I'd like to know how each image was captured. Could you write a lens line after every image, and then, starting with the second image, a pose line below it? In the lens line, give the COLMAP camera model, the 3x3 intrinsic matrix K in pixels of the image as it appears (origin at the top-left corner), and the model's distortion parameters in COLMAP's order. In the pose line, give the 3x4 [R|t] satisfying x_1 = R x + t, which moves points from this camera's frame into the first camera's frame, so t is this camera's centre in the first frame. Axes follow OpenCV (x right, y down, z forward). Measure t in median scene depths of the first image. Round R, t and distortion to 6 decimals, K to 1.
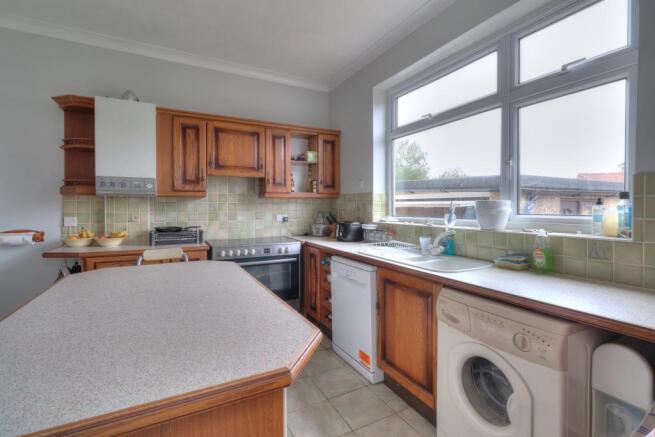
lens RADIAL K [[304.1, 0, 332.1], [0, 304.1, 208.8], [0, 0, 1]] dist [0.002290, -0.000072]
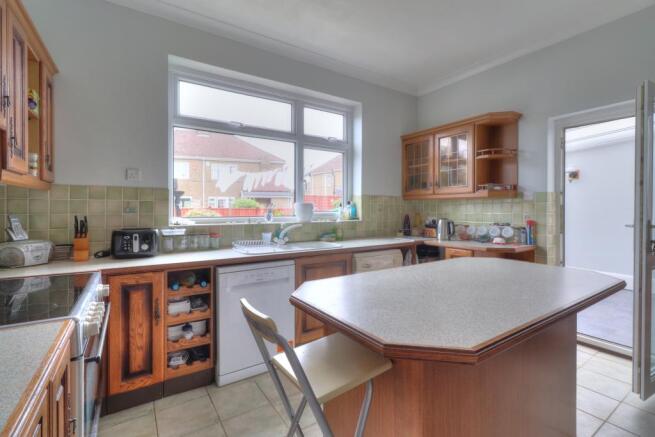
lens RADIAL K [[304.1, 0, 332.1], [0, 304.1, 208.8], [0, 0, 1]] dist [0.002290, -0.000072]
pose [[-0.092025, -0.002050, 0.995755, -0.688098], [0.005180, 0.999983, 0.002537, -0.001043], [-0.995743, 0.005392, -0.092013, 0.656584]]
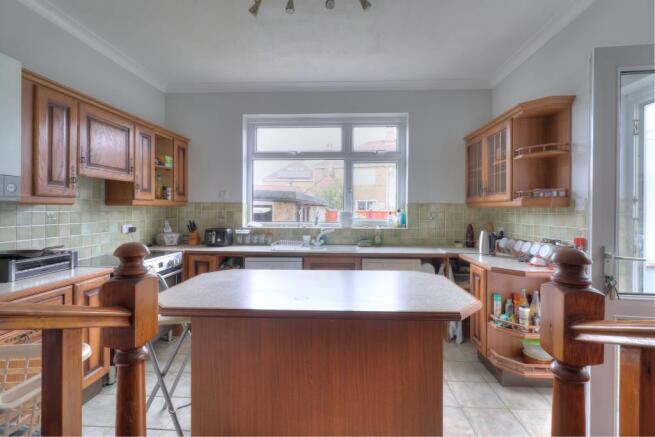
lens RADIAL K [[304.1, 0, 332.1], [0, 304.1, 208.8], [0, 0, 1]] dist [0.002290, -0.000072]
pose [[0.520925, 0.002712, 0.853598, -0.700526], [0.001059, 0.999992, -0.003824, -0.024507], [-0.853602, 0.002896, 0.520918, 0.083300]]
